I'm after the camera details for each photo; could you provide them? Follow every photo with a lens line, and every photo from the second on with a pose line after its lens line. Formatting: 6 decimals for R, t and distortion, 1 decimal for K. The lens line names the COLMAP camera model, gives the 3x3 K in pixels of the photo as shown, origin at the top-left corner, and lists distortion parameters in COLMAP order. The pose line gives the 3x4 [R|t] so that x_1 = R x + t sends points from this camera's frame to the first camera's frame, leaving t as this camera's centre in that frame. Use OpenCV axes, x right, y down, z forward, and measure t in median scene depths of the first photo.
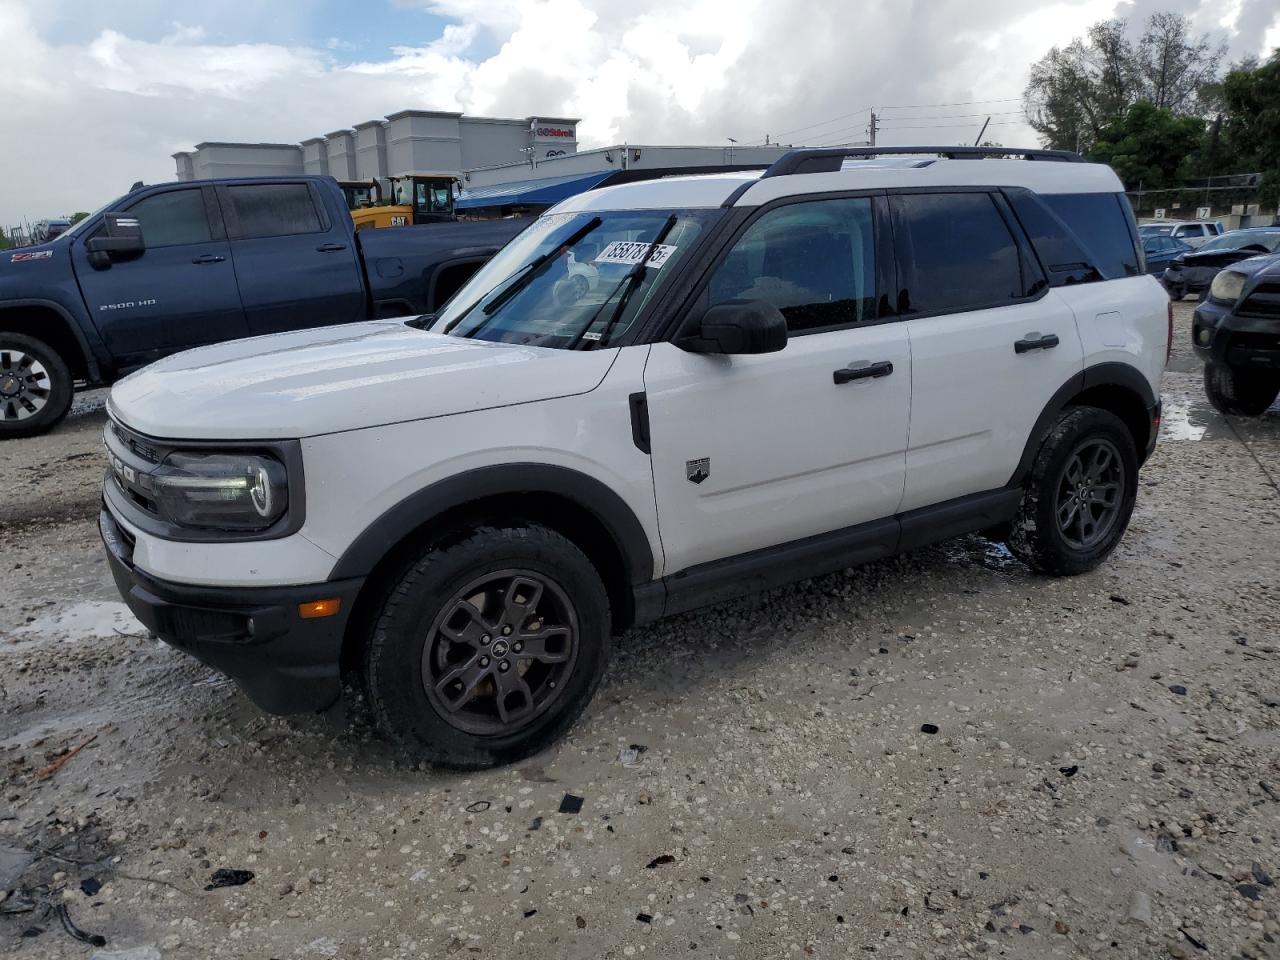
lens RADIAL K [[1079.0, 0, 647.4], [0, 1079.0, 478.8], [0, 0, 1]] dist [0.008542, -0.004246]
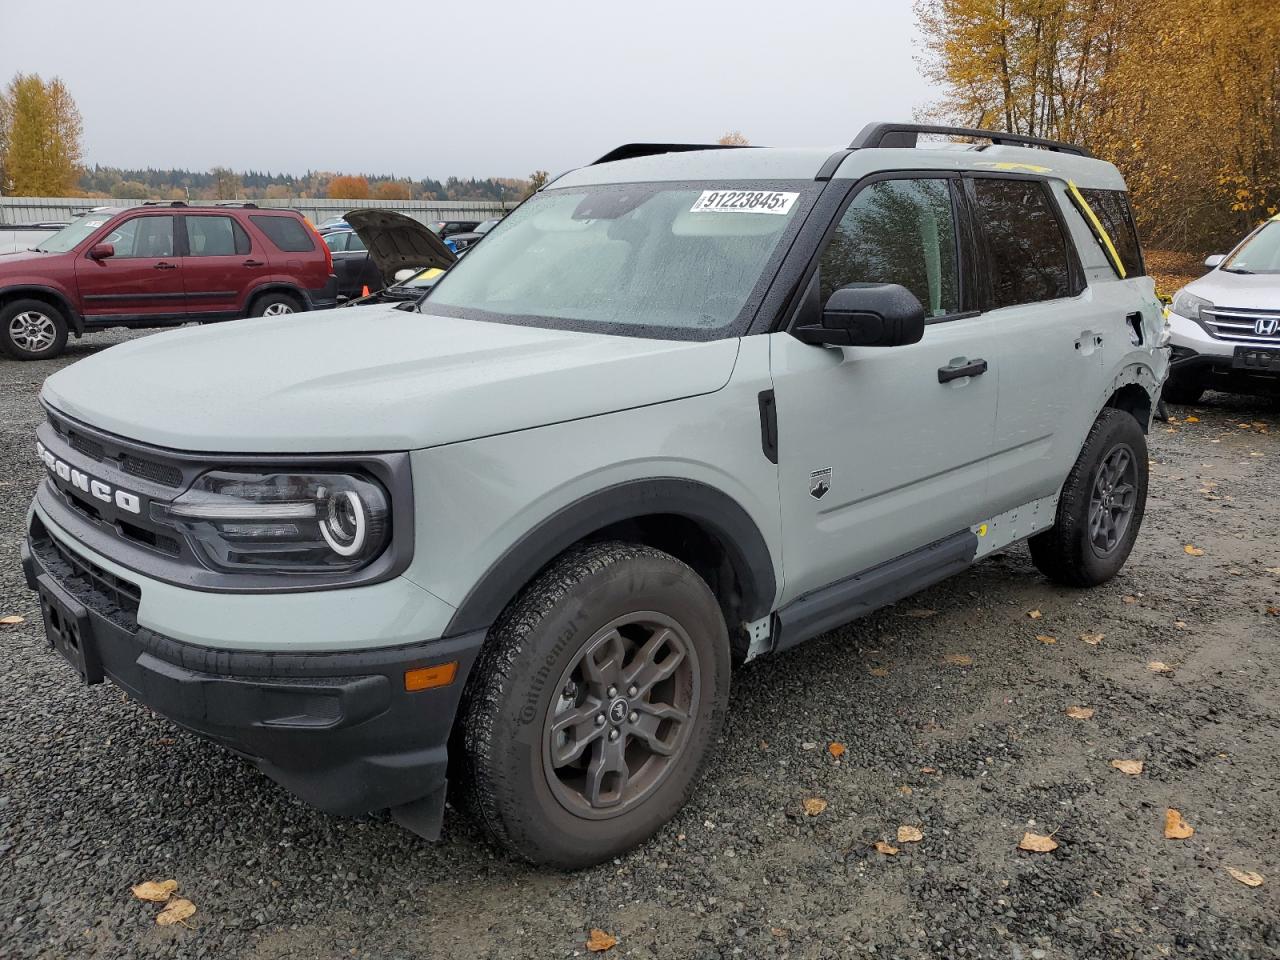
lens RADIAL K [[1079.0, 0, 668.6], [0, 1079.0, 475.9], [0, 0, 1]] dist [0.008542, -0.004246]
pose [[0.978549, -0.016157, 0.205378, -0.246904], [0.018600, 0.999777, -0.009969, -0.006994], [-0.205171, 0.013575, 0.978632, 0.190531]]
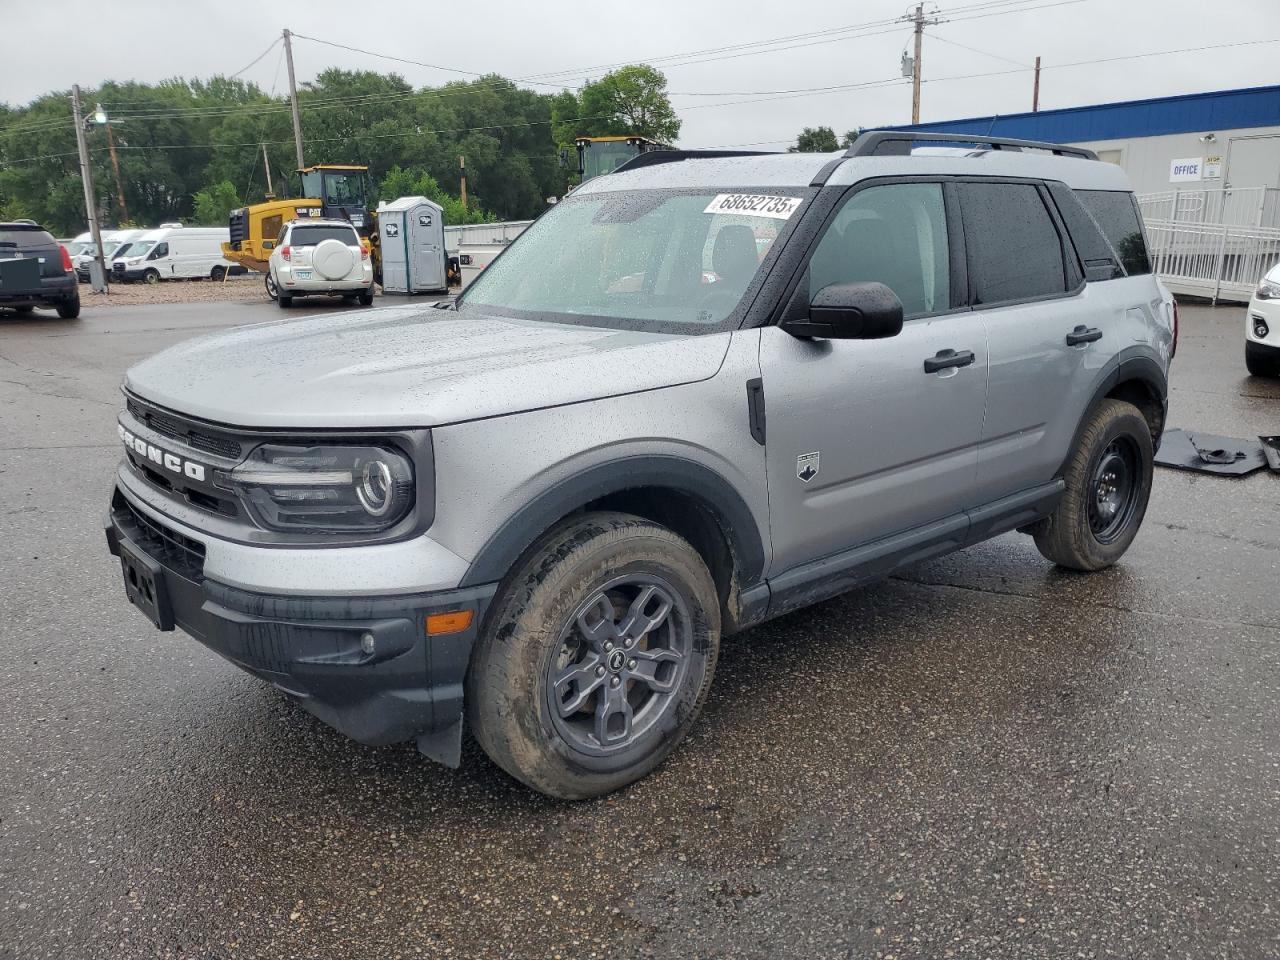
lens RADIAL K [[1079.0, 0, 652.0], [0, 1079.0, 480.8], [0, 0, 1]] dist [0.008542, -0.004246]
pose [[0.989291, -0.010064, 0.145608, -0.224163], [0.011243, 0.999910, -0.007278, 0.012697], [-0.145522, 0.008838, 0.989316, 0.092866]]
